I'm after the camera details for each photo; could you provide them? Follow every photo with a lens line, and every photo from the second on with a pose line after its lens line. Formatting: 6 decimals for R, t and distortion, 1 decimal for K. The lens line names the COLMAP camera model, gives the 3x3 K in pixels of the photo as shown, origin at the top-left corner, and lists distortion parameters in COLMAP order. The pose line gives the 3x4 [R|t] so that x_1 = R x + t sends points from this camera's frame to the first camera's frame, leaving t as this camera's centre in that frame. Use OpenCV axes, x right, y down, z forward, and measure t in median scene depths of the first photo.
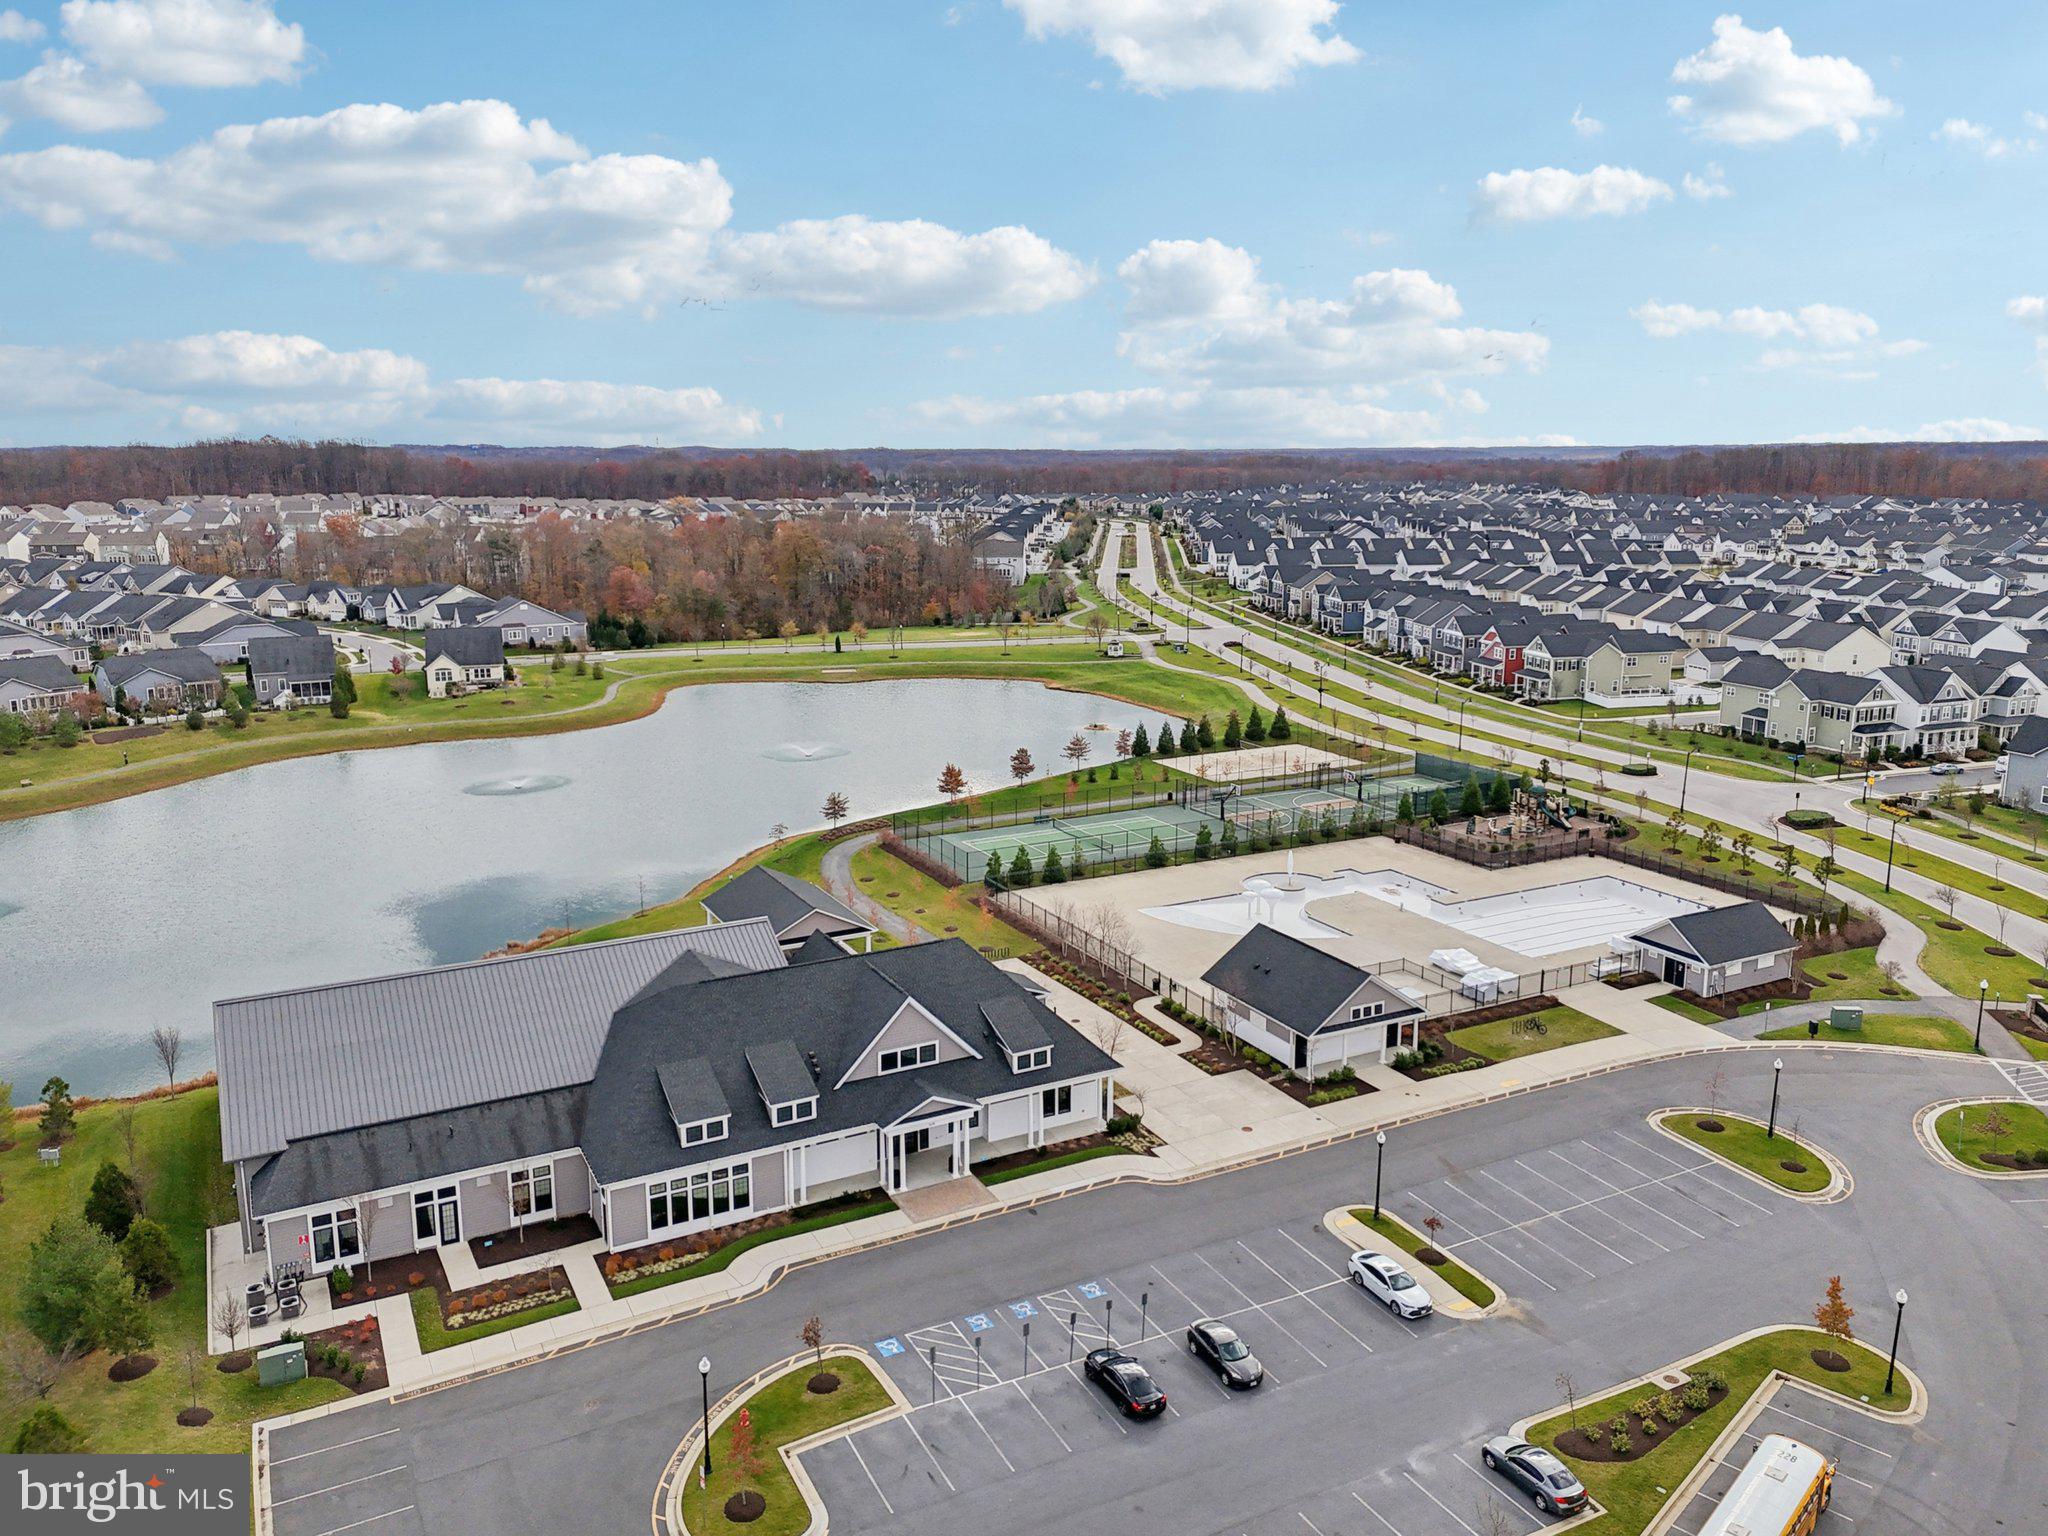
lens RADIAL K [[1510.4, 0, 1038.1], [0, 1510.4, 735.5], [0, 0, 1]] dist [0.093869, -0.101753]
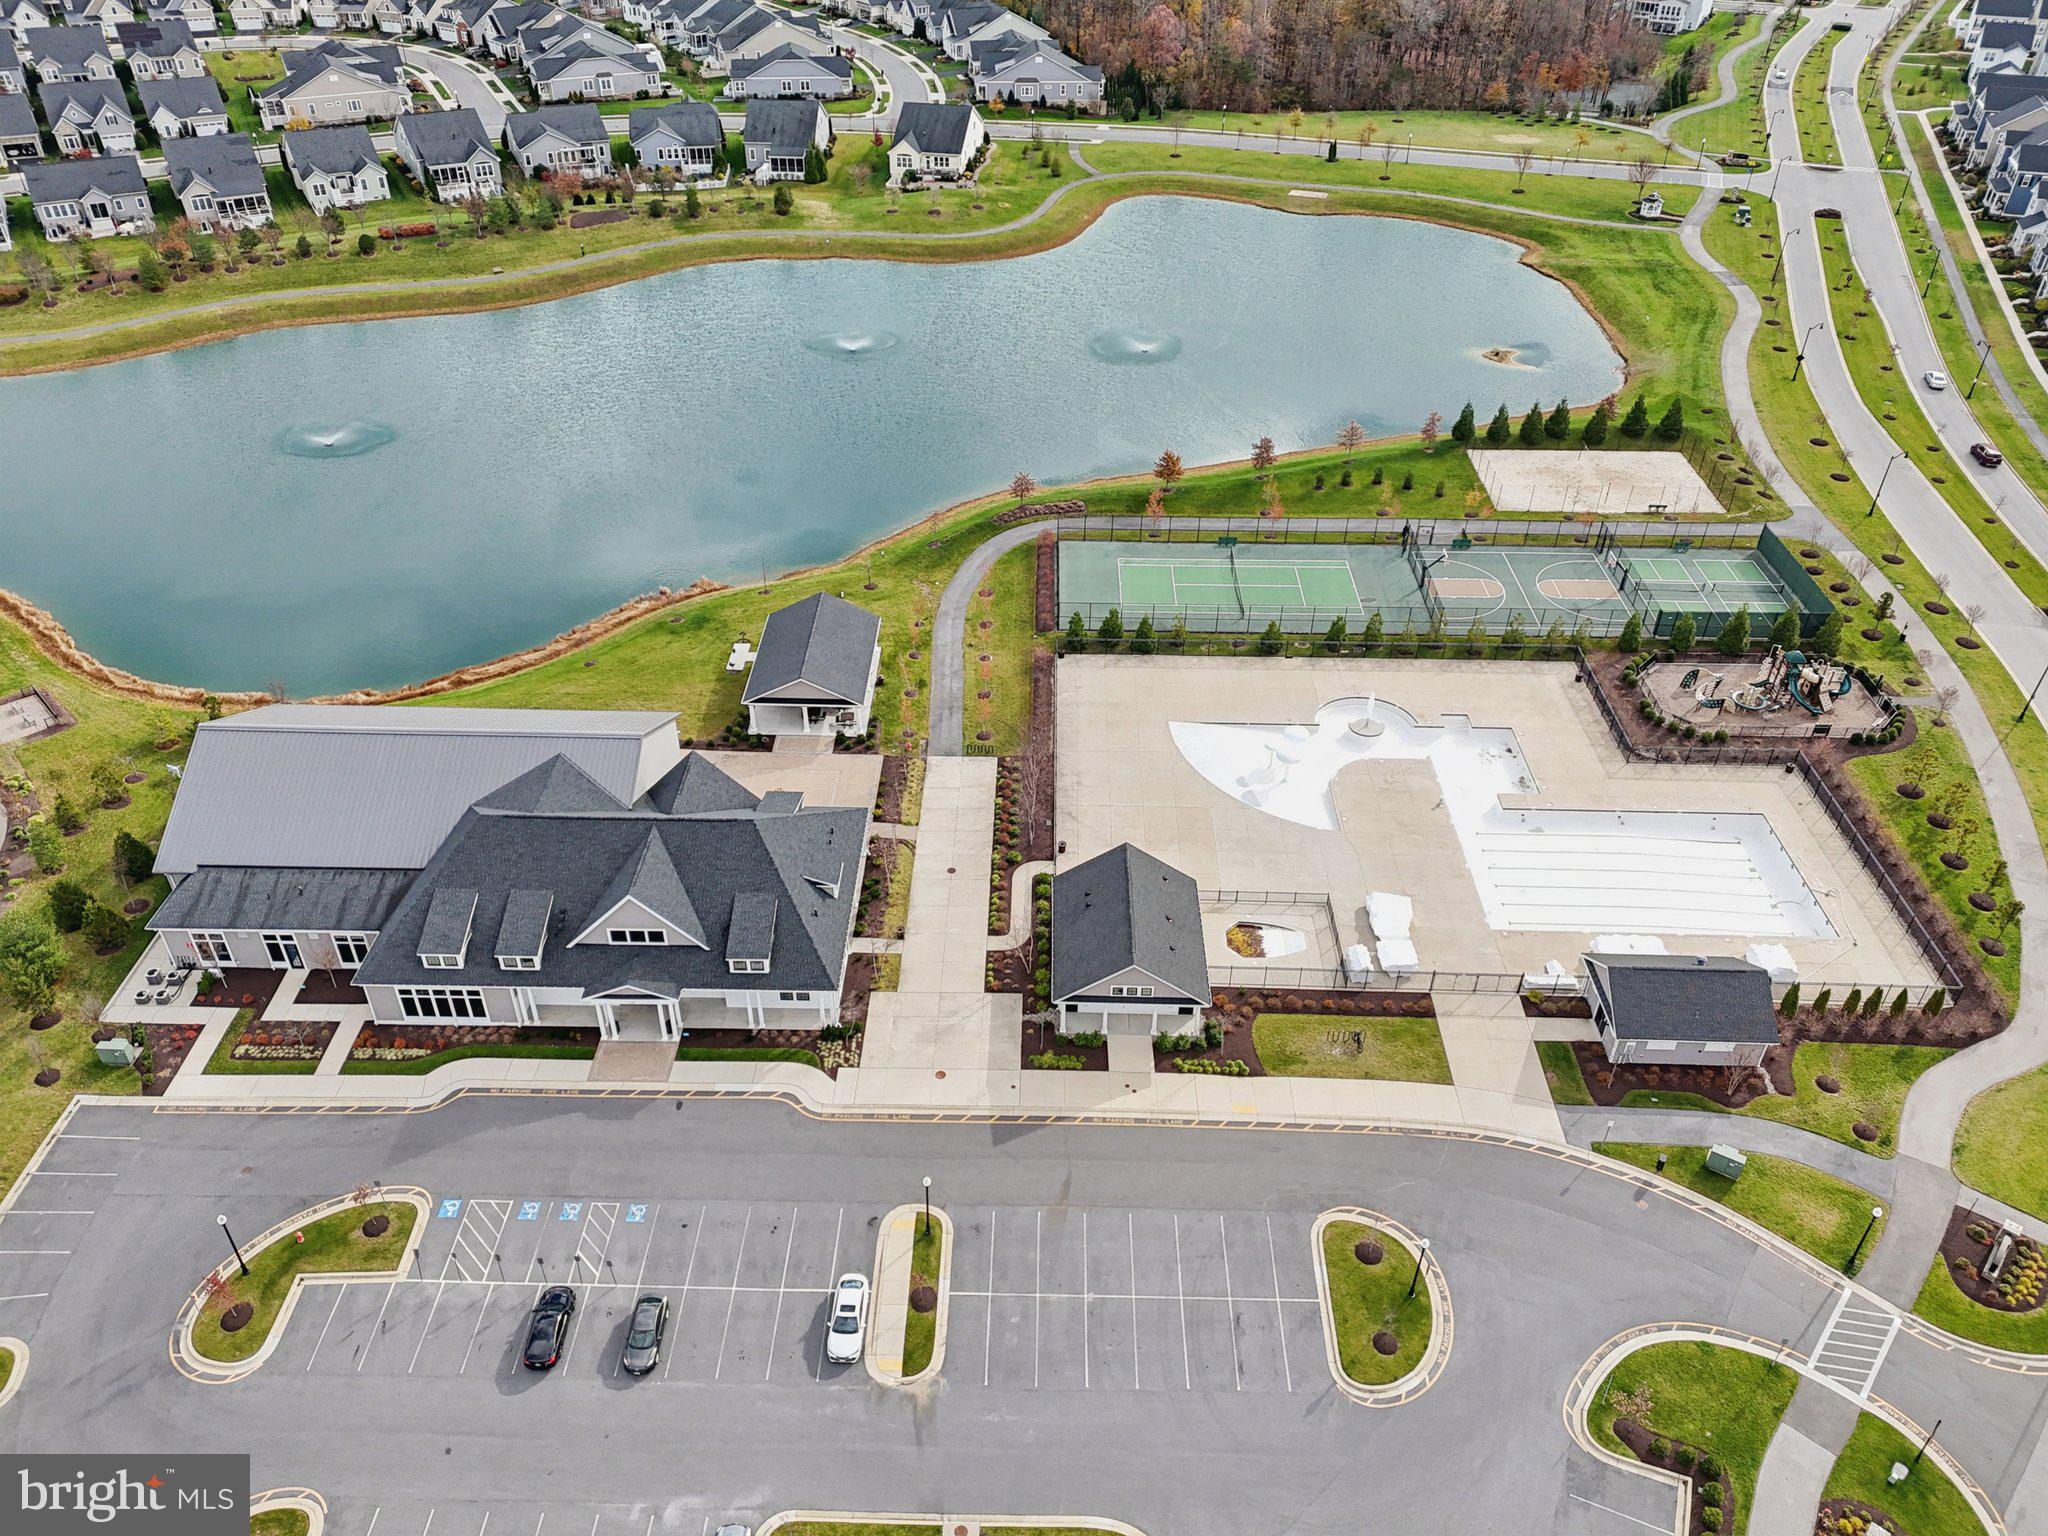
lens RADIAL K [[1510.4, 0, 1038.1], [0, 1510.4, 735.5], [0, 0, 1]] dist [0.093869, -0.101753]
pose [[0.875334, 0.289364, -0.387375, 0.435867], [-0.103708, 0.894870, 0.434112, -0.338794], [0.472266, -0.339819, 0.813319, 0.206858]]
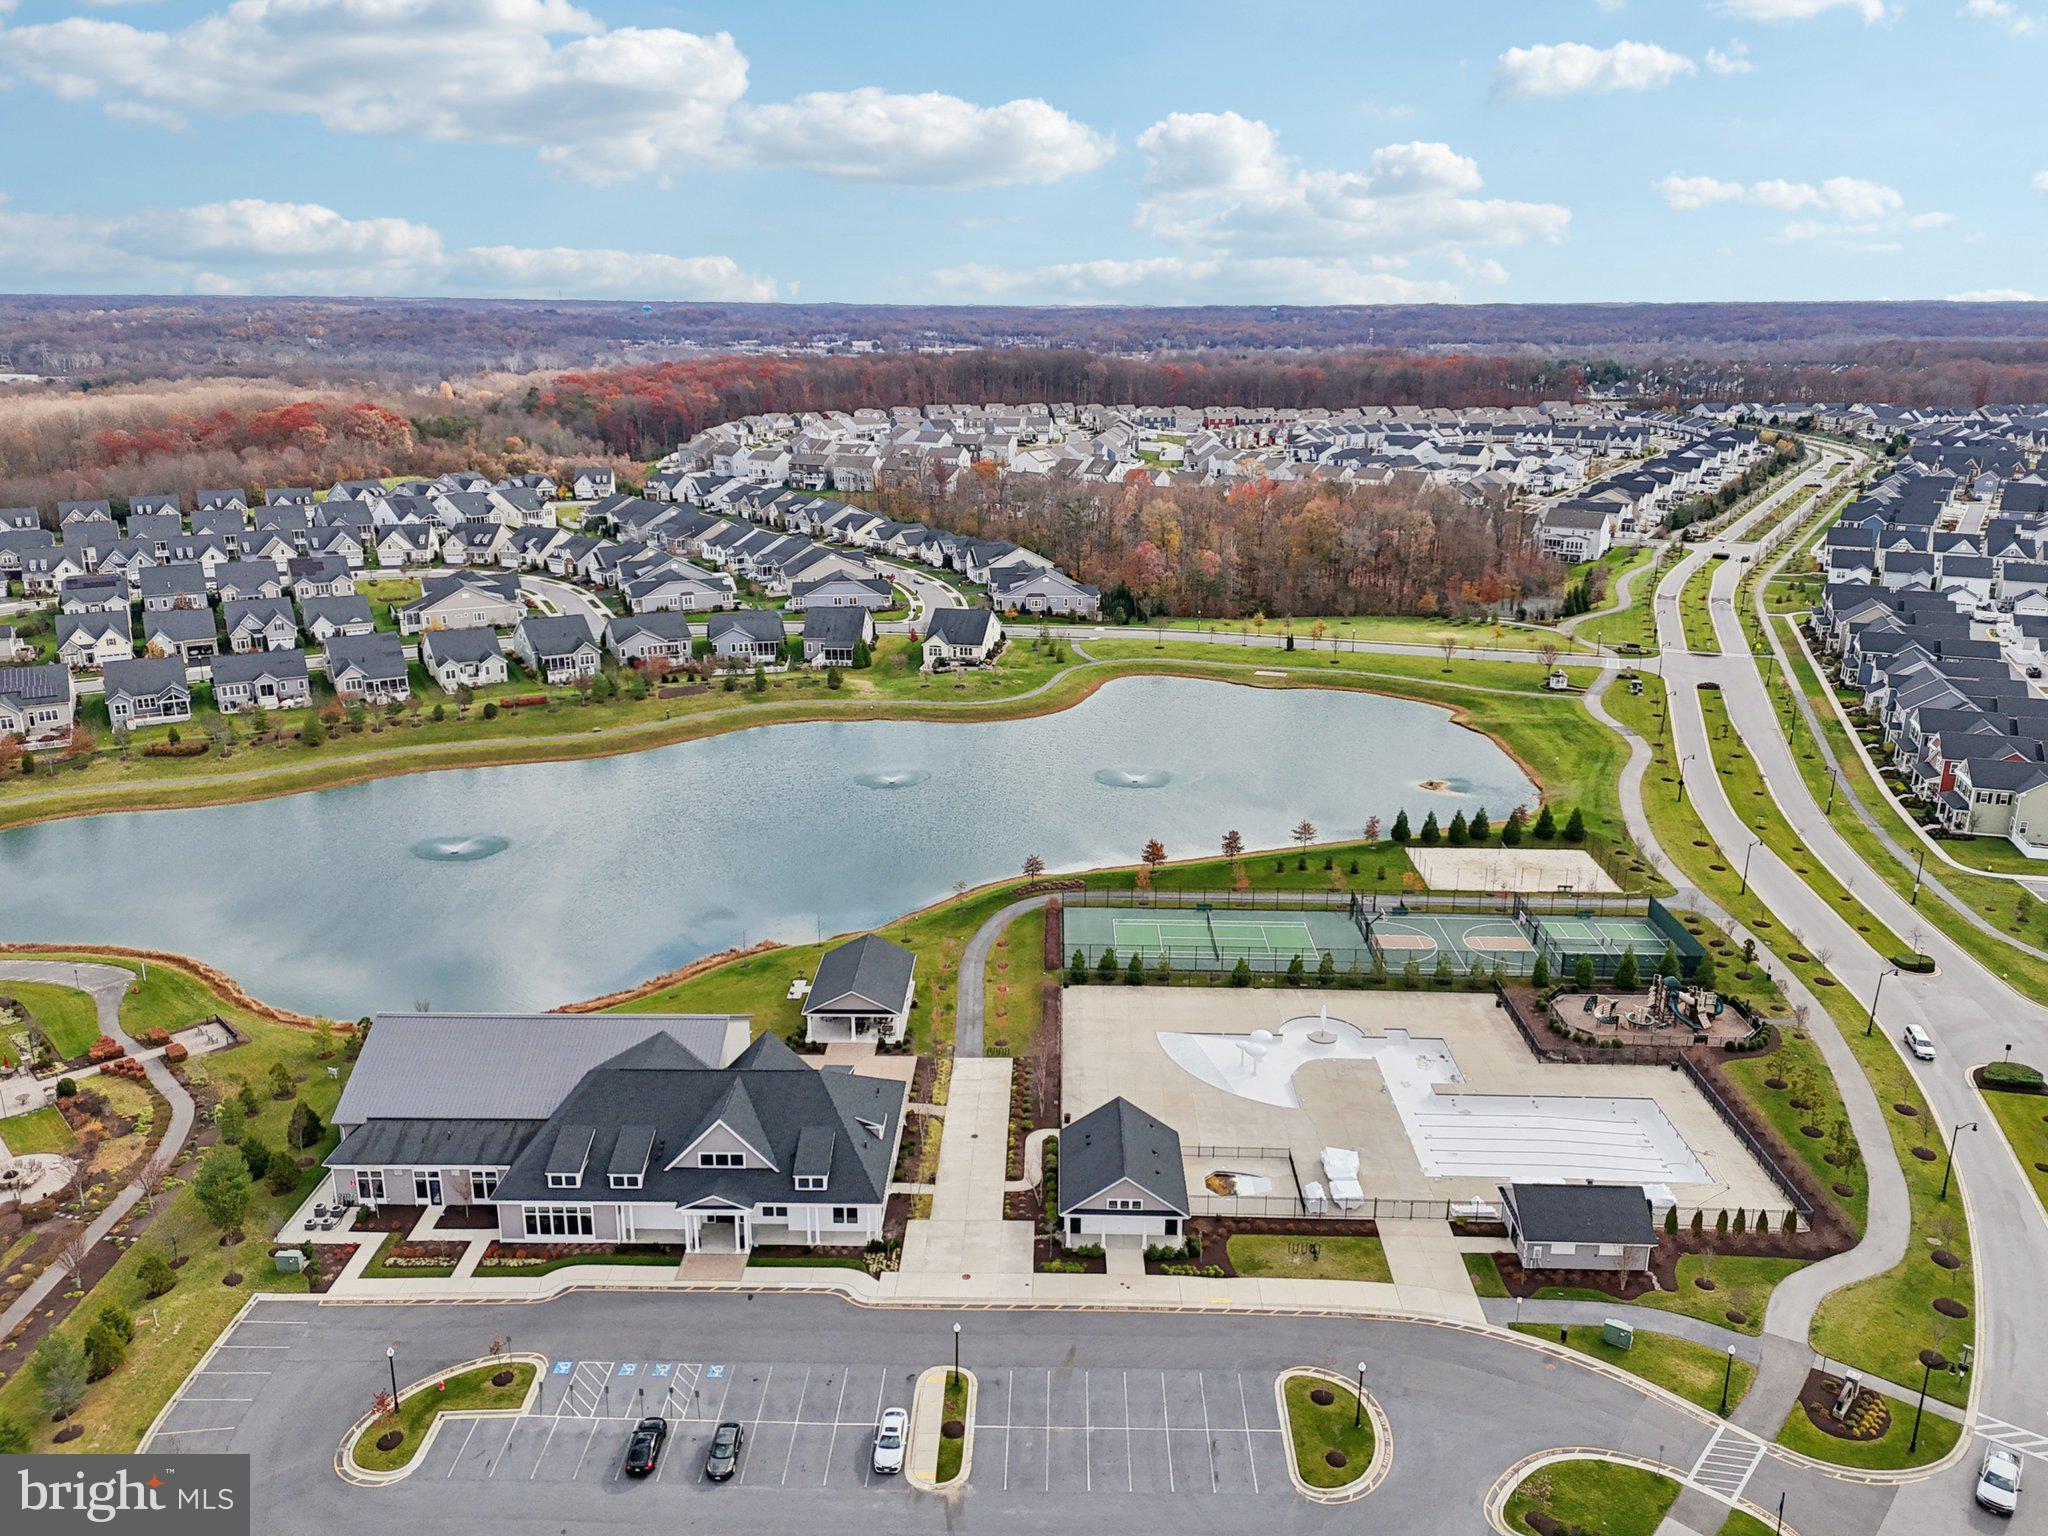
lens RADIAL K [[1510.4, 0, 1038.1], [0, 1510.4, 735.5], [0, 0, 1]] dist [0.093869, -0.101753]
pose [[0.873394, 0.140405, -0.466335, 0.584764], [-0.096815, 0.988485, 0.116292, -0.277329], [0.477293, -0.056421, 0.876931, -0.051055]]
